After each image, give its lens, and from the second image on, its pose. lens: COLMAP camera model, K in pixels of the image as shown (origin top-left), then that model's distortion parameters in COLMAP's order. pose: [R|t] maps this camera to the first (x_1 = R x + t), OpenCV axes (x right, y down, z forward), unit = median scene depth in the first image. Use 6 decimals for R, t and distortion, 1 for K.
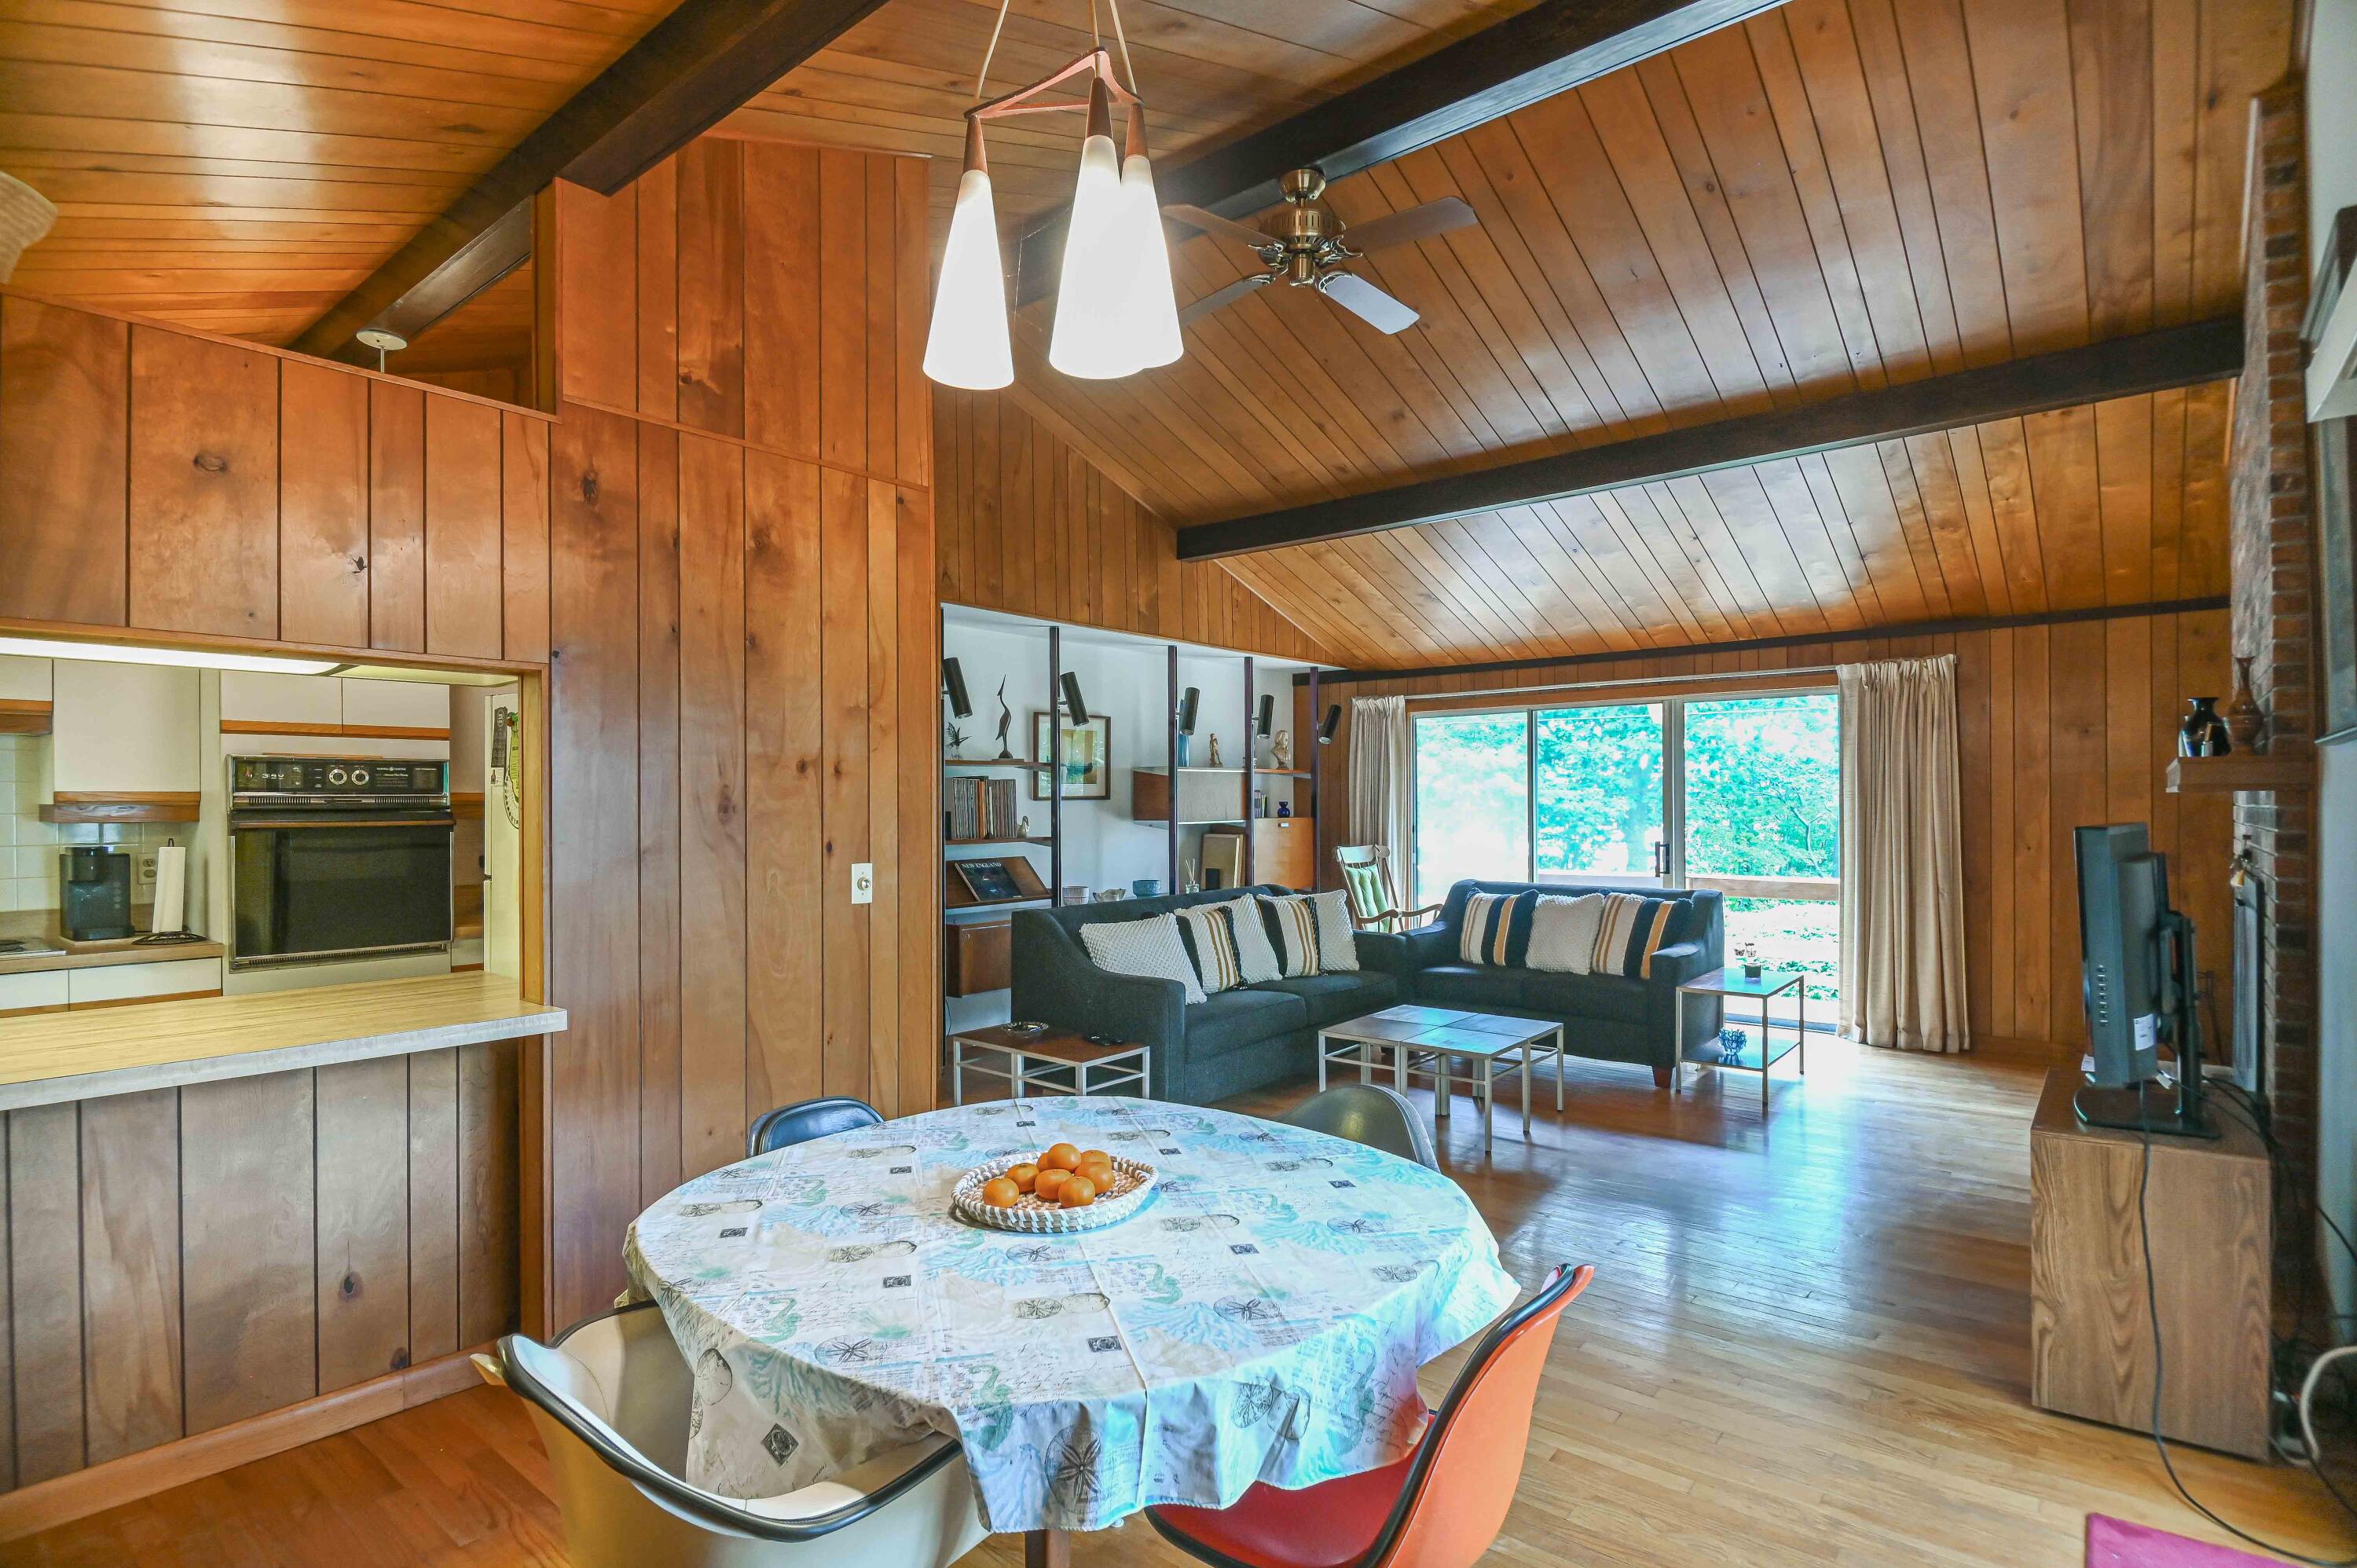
lens RADIAL K [[1174.2, 0, 1174.8], [0, 1174.2, 804.2], [0, 0, 1]] dist [0.024670, -0.026681]
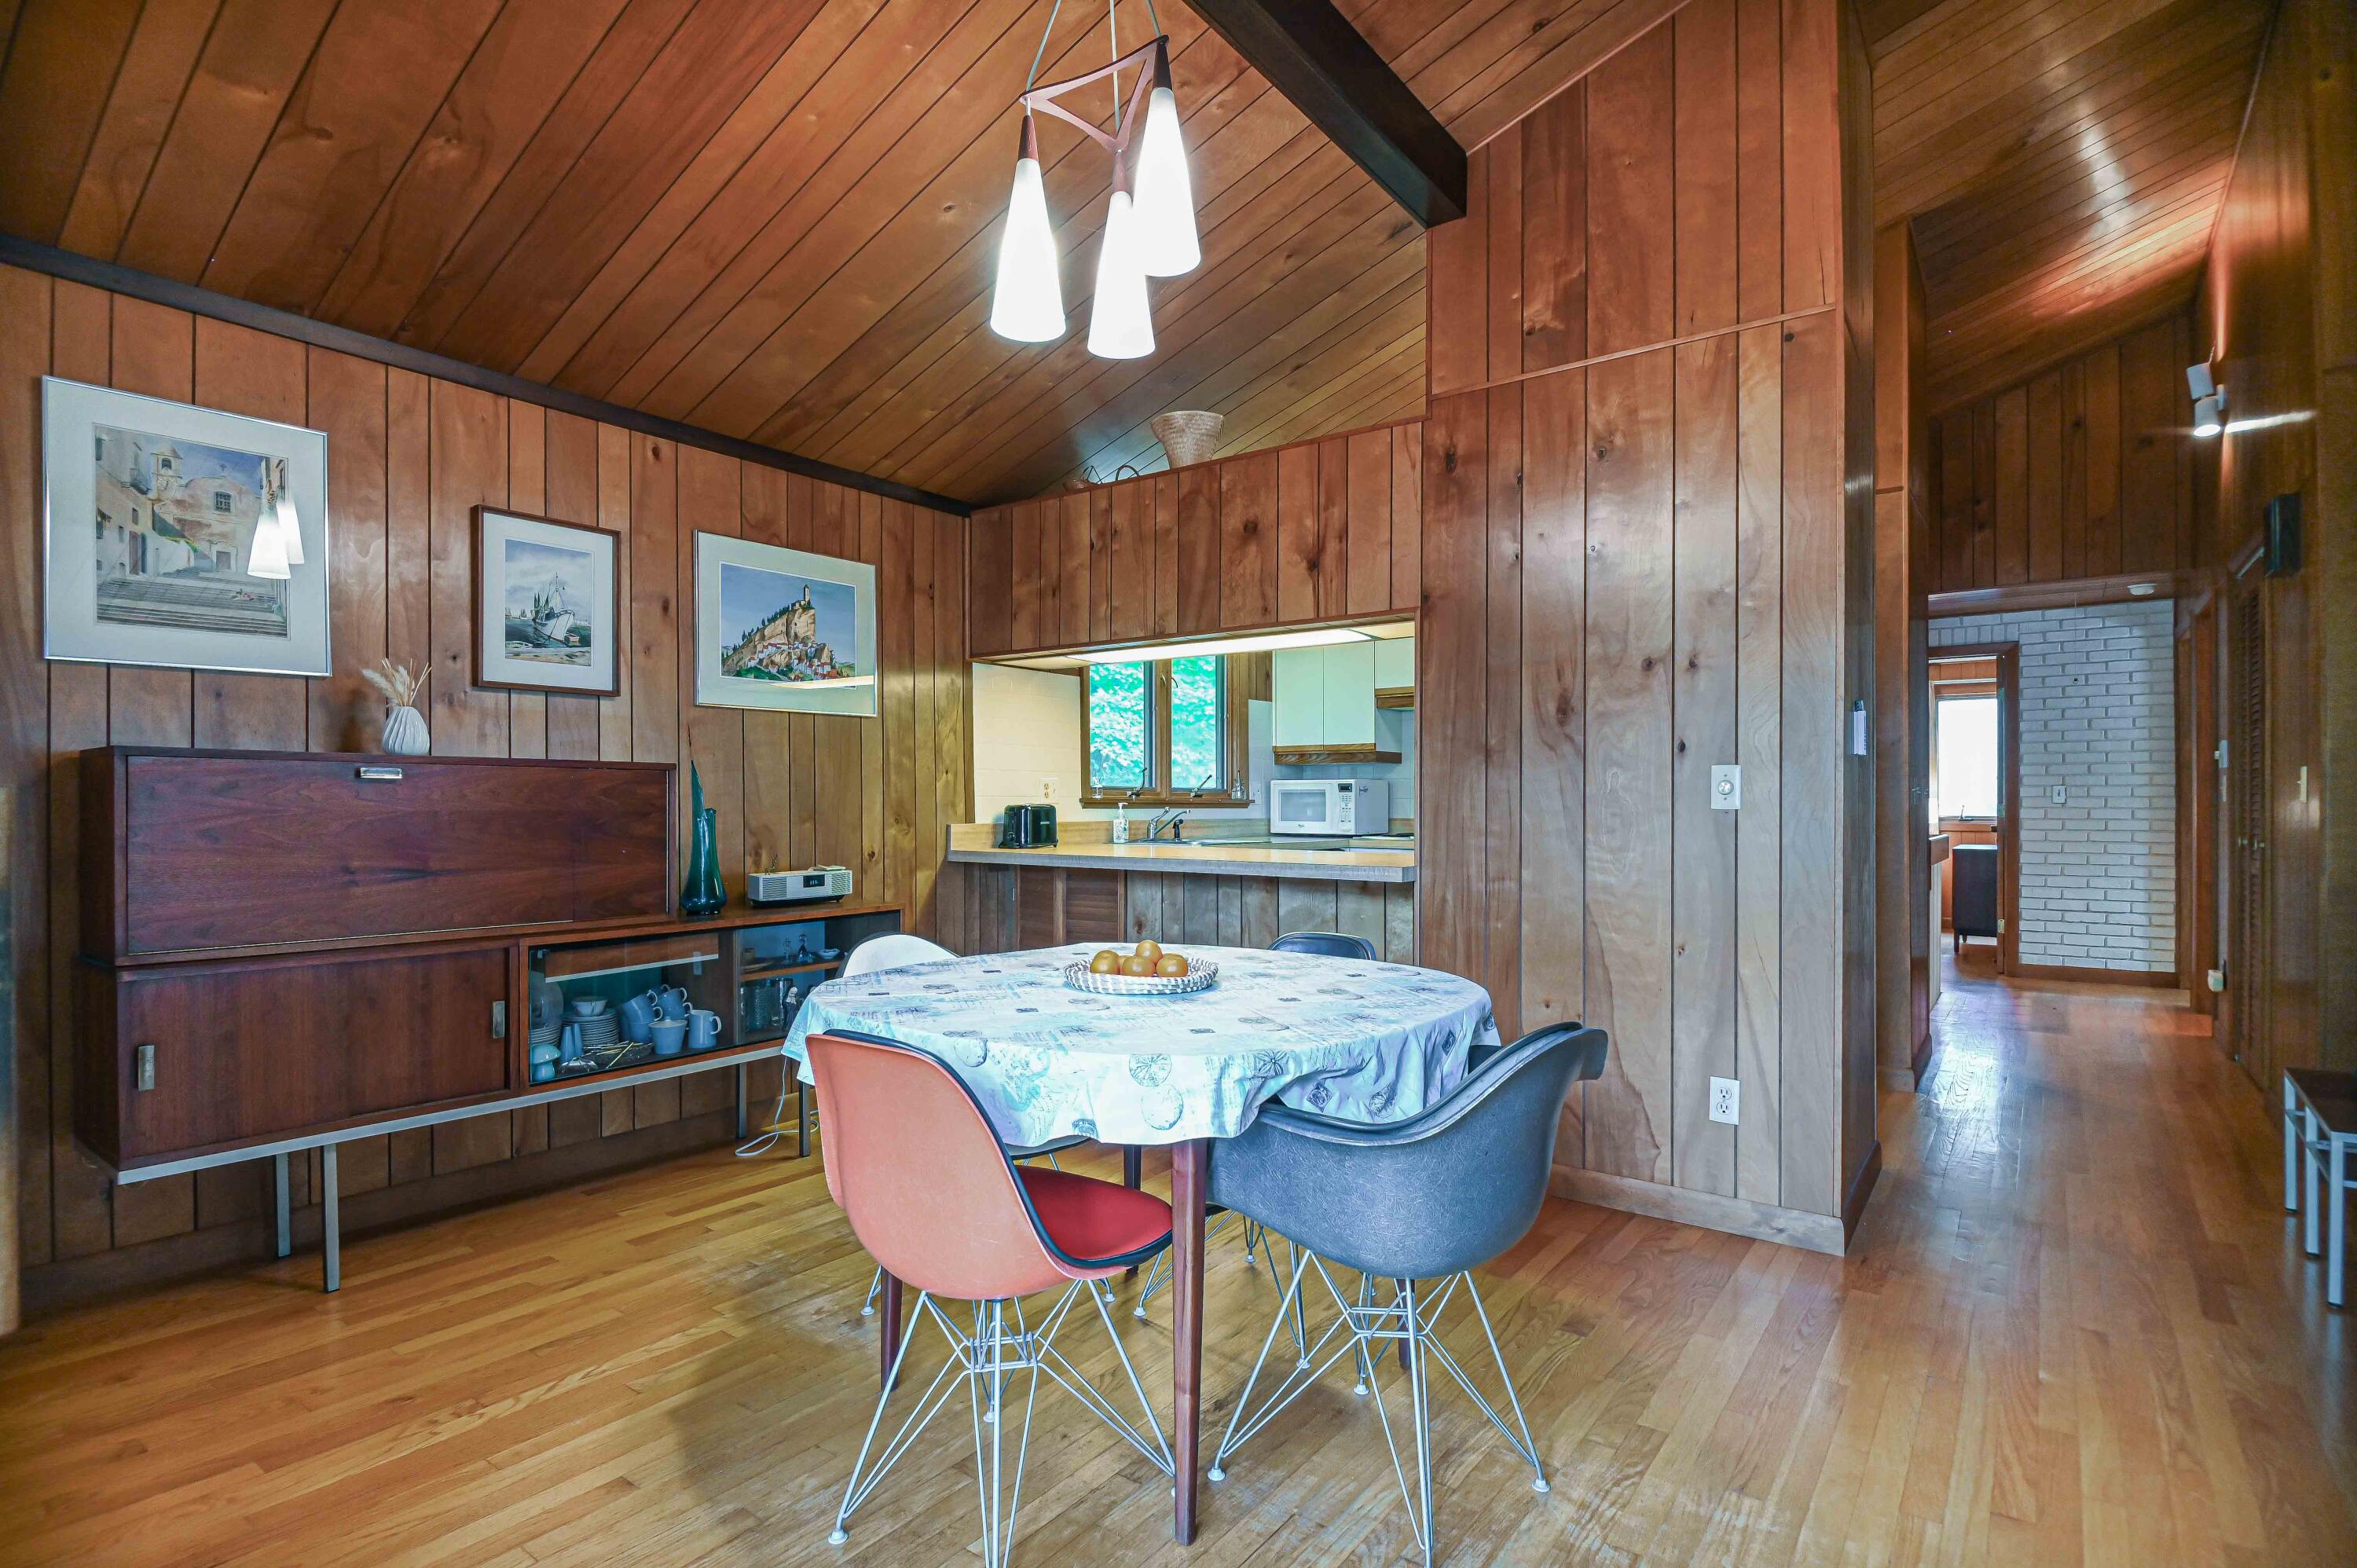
lens RADIAL K [[1174.2, 0, 1174.8], [0, 1174.2, 804.2], [0, 0, 1]] dist [0.024670, -0.026681]
pose [[0.039862, 0.005291, -0.999191, 0.663347], [-0.002324, 0.999984, 0.005202, 0.082212], [0.999203, 0.002115, 0.039873, 0.581964]]
